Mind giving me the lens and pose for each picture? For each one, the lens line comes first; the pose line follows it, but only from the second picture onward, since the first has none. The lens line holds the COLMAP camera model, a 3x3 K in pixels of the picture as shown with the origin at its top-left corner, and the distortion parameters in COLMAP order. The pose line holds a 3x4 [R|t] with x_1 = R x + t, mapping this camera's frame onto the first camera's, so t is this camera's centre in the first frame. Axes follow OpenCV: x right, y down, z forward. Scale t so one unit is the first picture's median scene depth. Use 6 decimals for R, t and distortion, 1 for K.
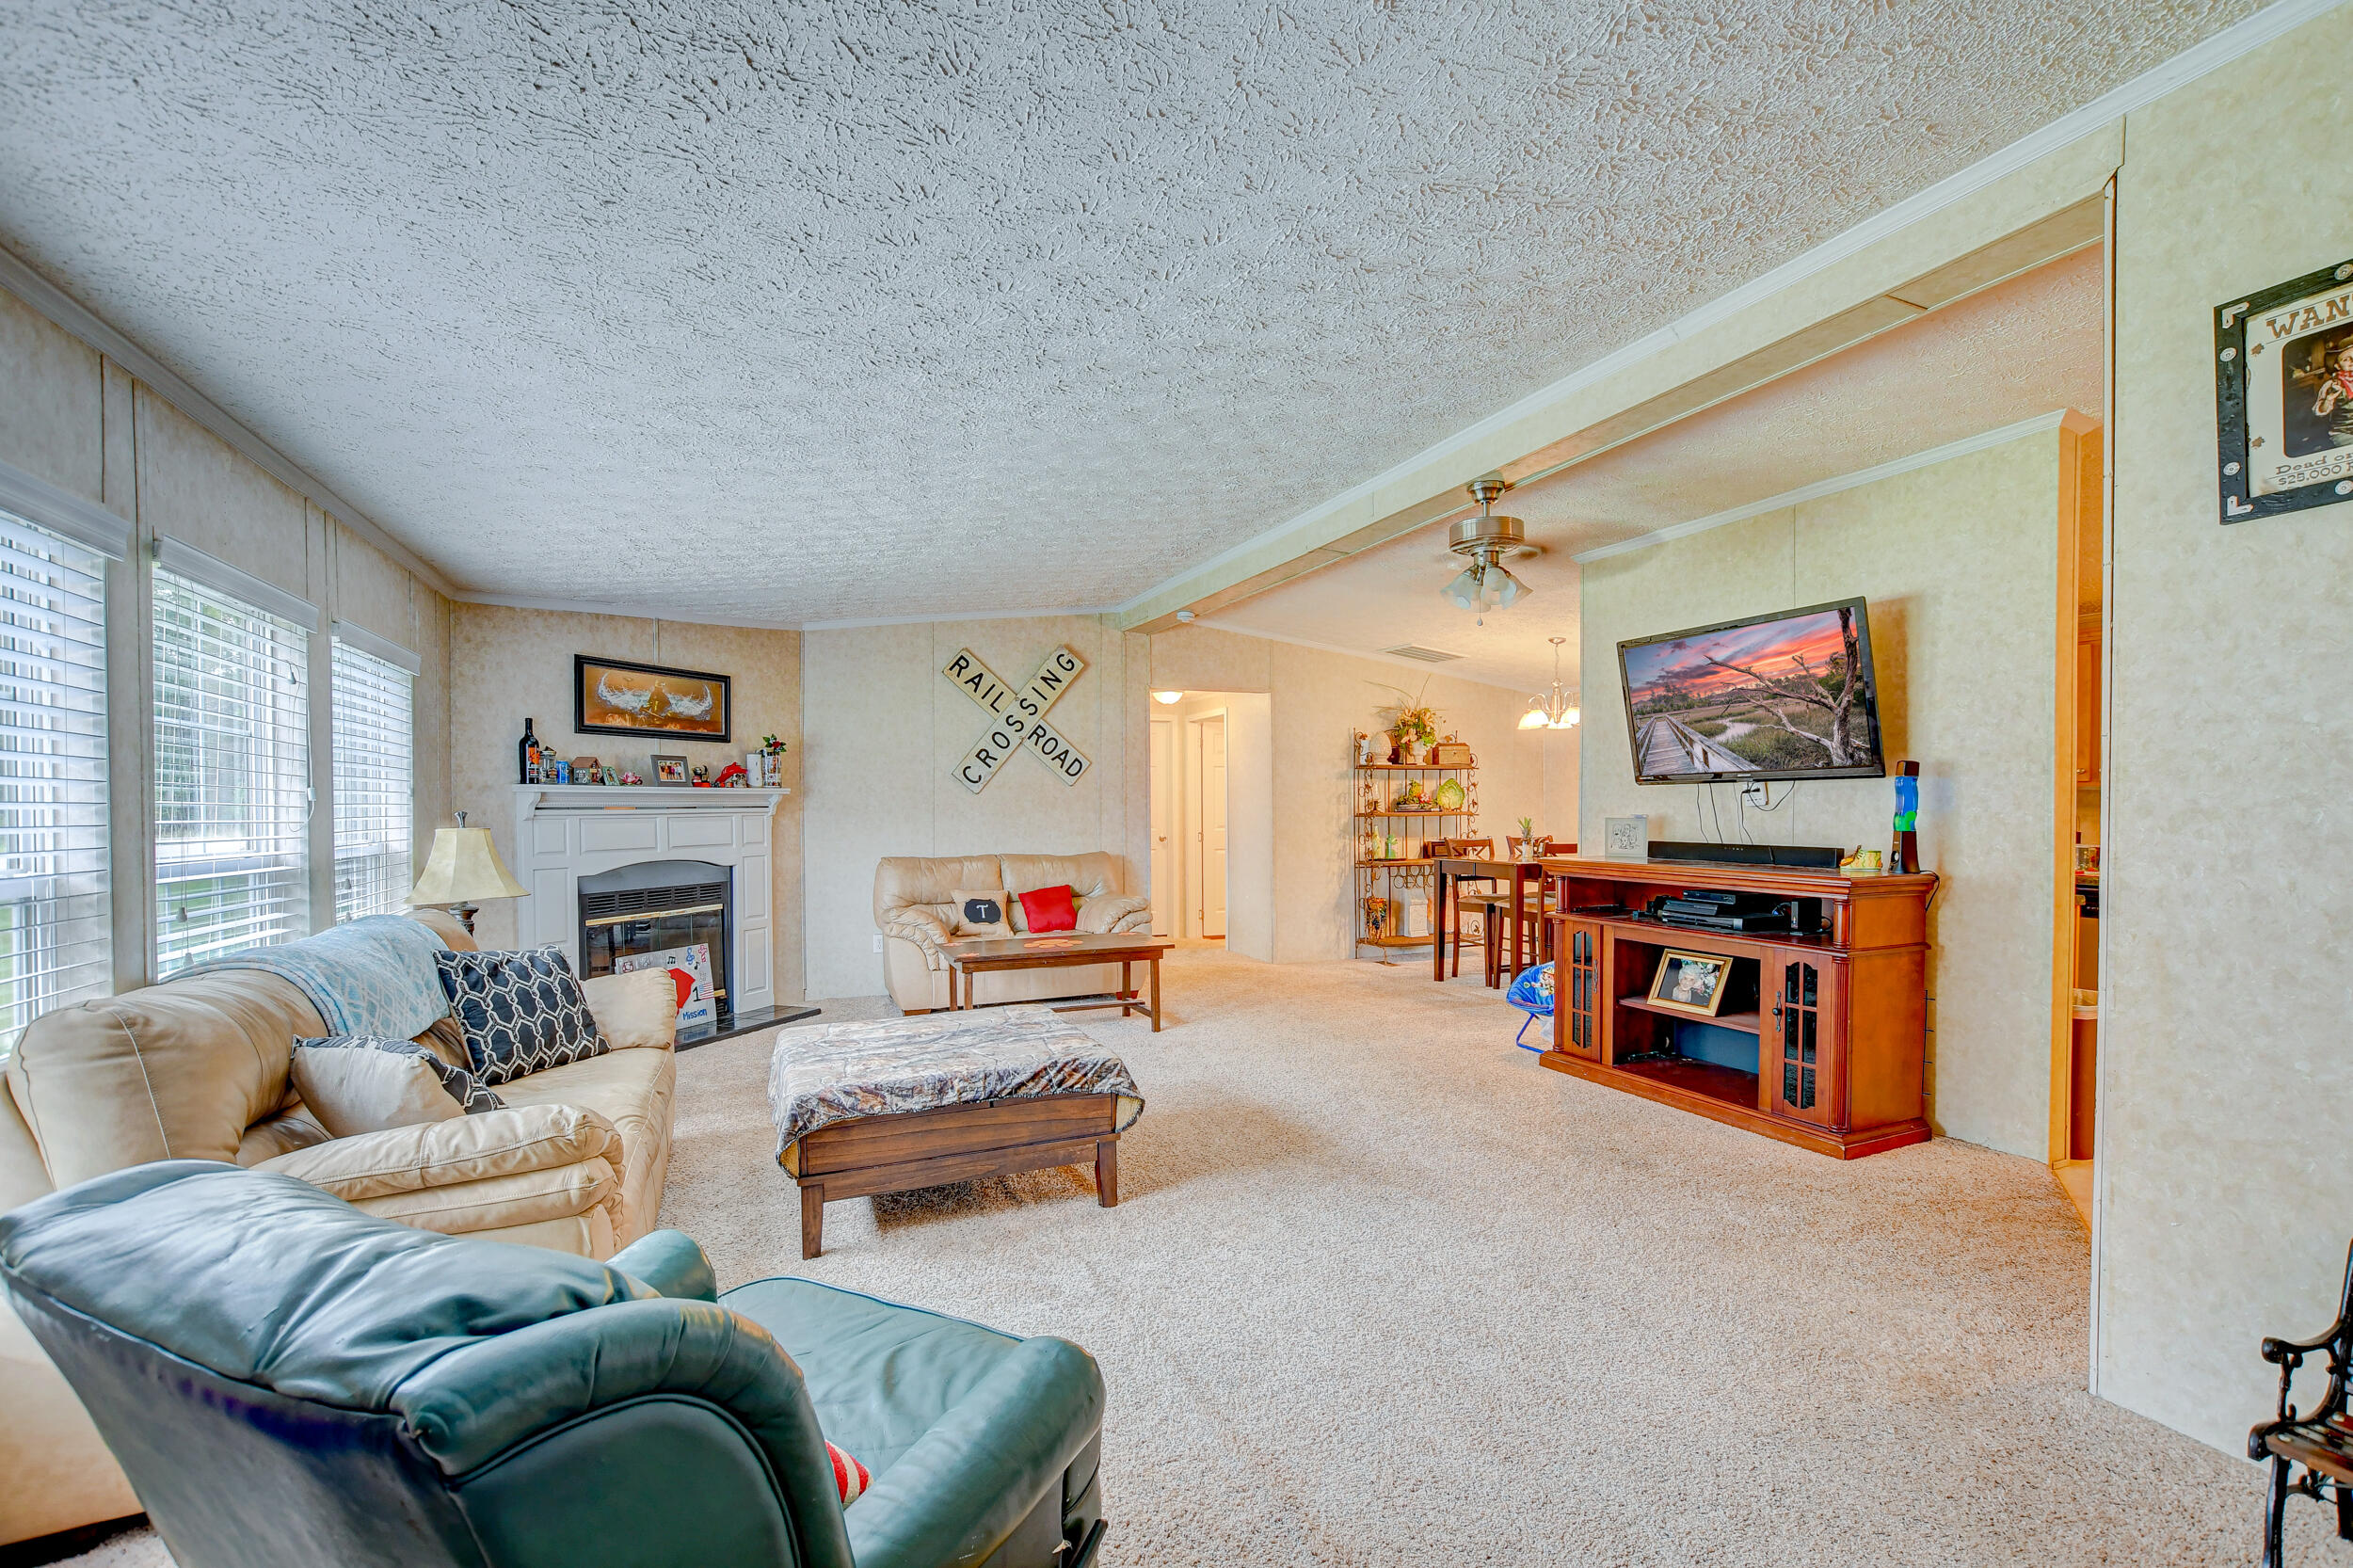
lens RADIAL K [[1085.4, 0, 1187.6], [0, 1085.4, 804.7], [0, 0, 1]] dist [-0.032510, 0.002478]
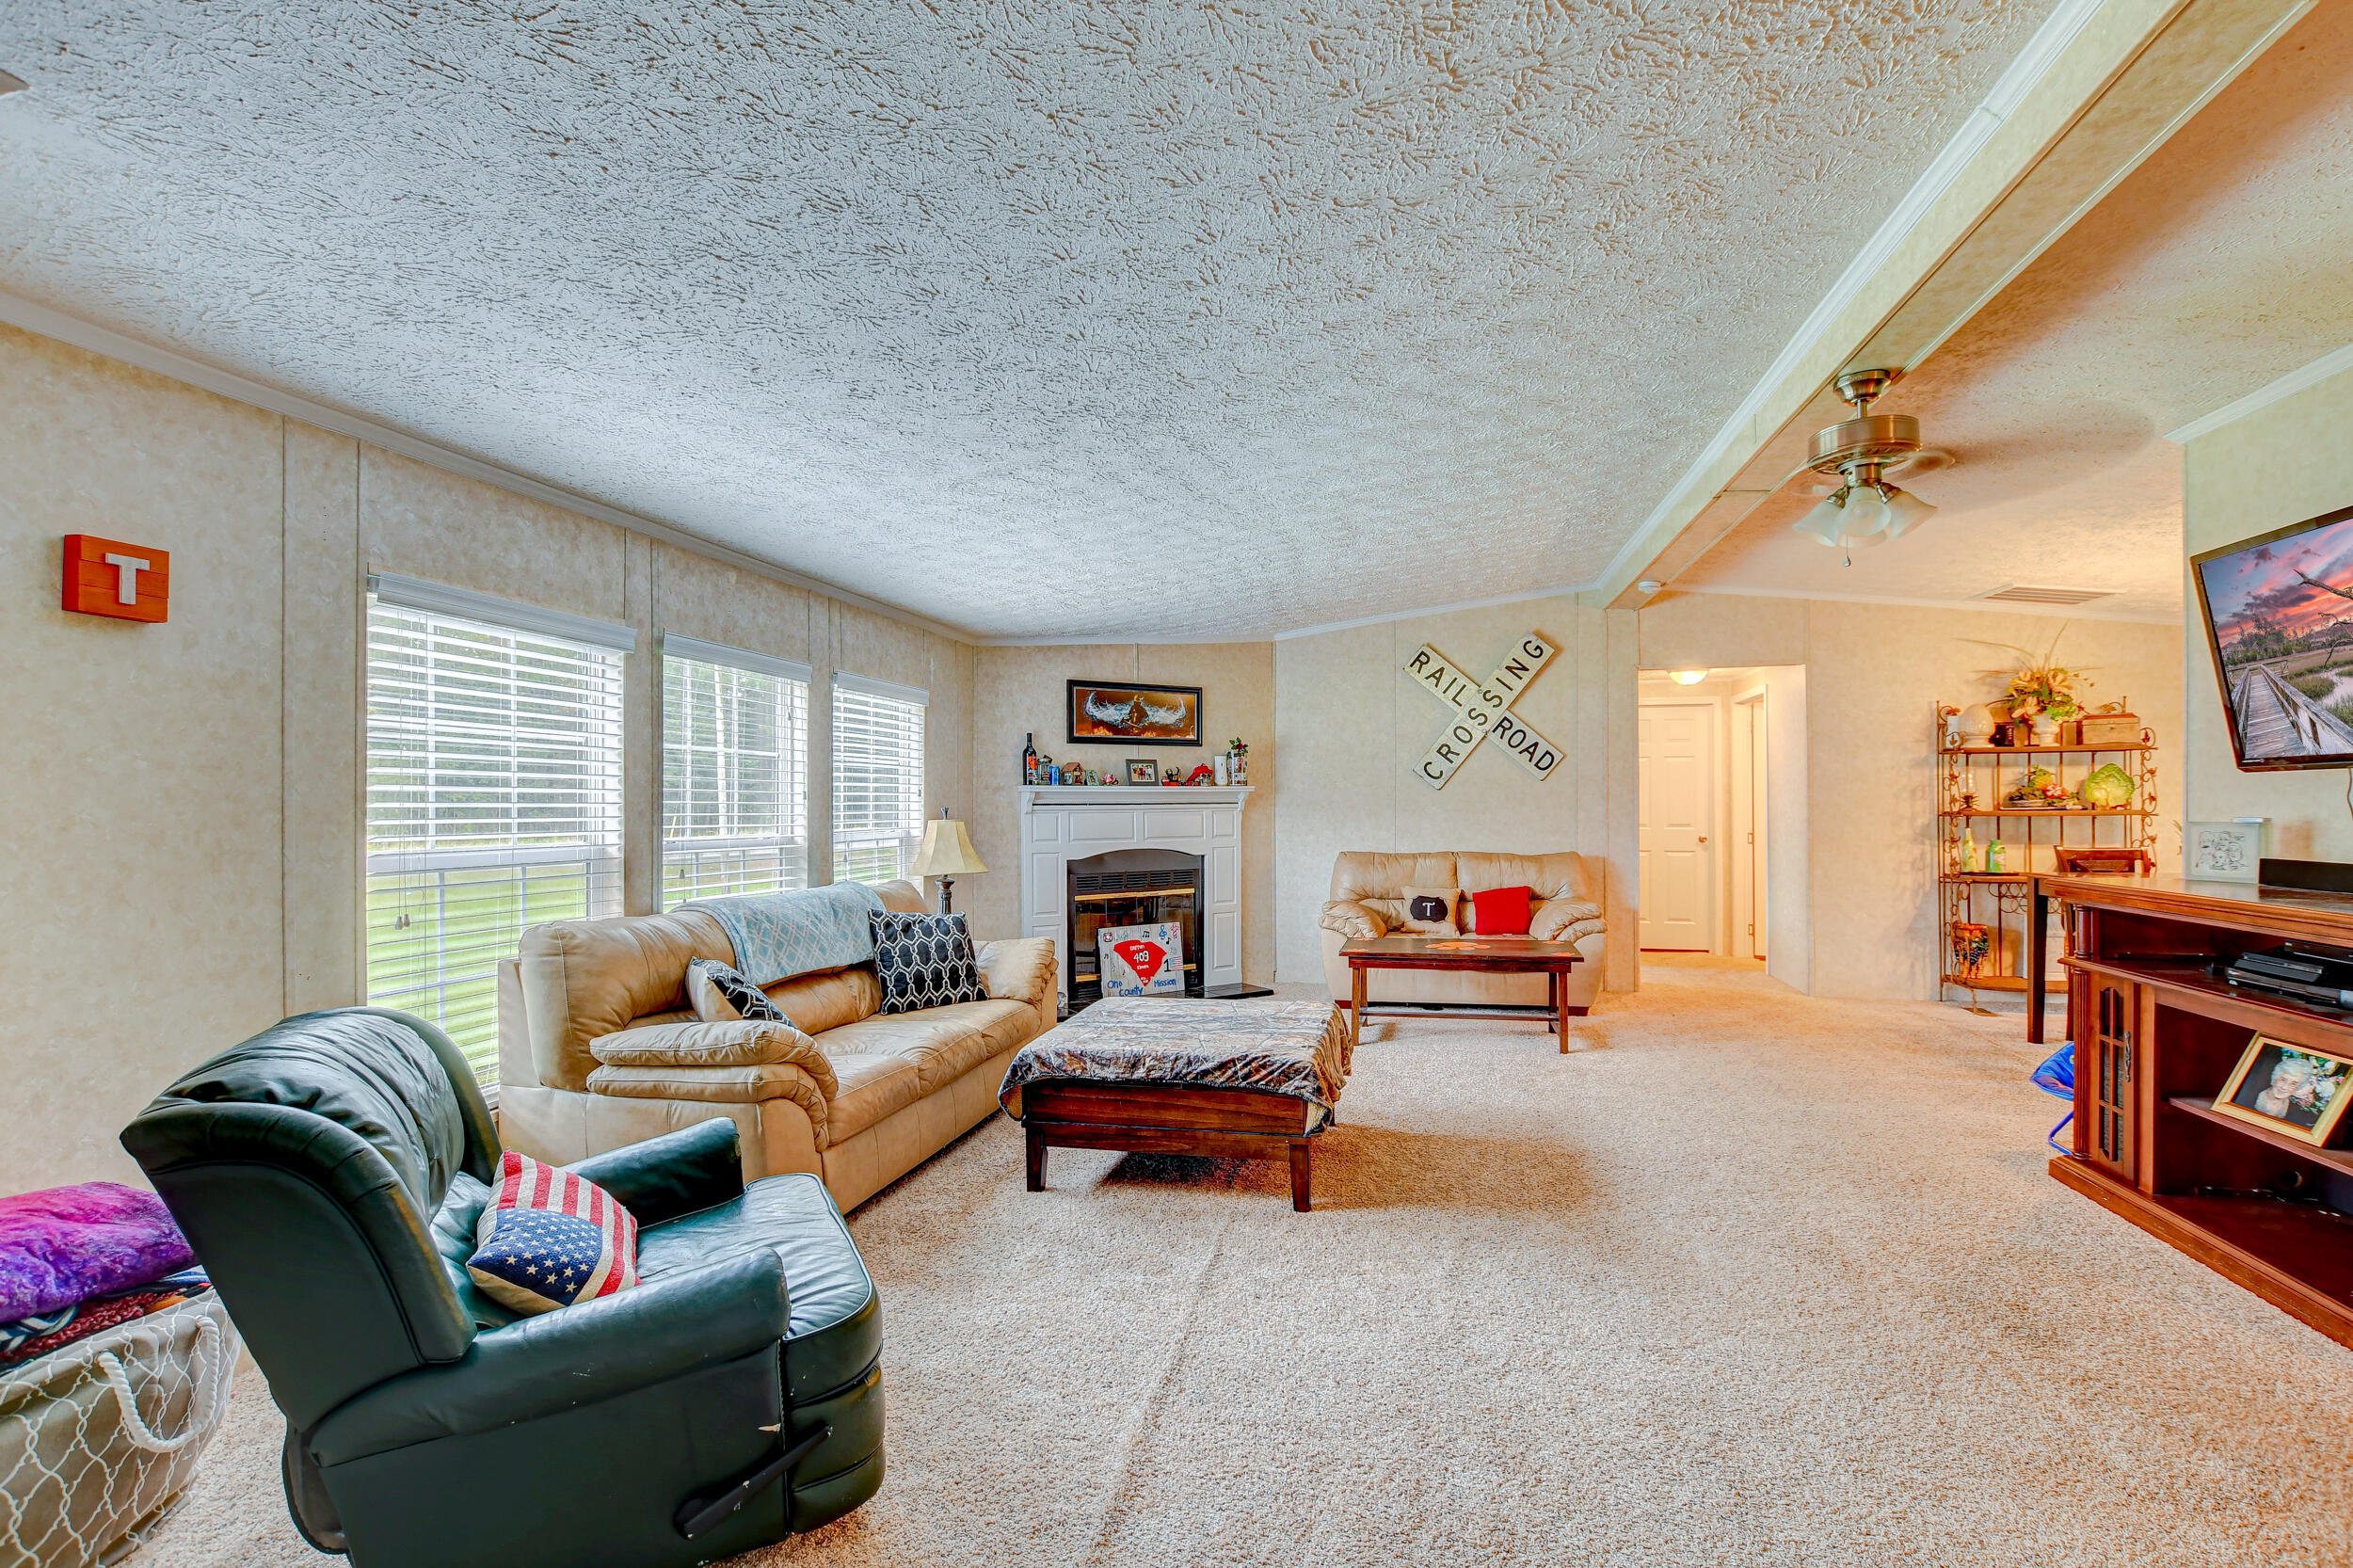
lens RADIAL K [[1085.4, 0, 1169.0], [0, 1085.4, 793.7], [0, 0, 1]] dist [-0.032510, 0.002478]
pose [[0.781242, -0.002607, -0.624223, 0.322464], [0.000984, 0.999995, -0.002944, -0.005461], [0.624227, 0.001686, 0.781241, 0.107463]]
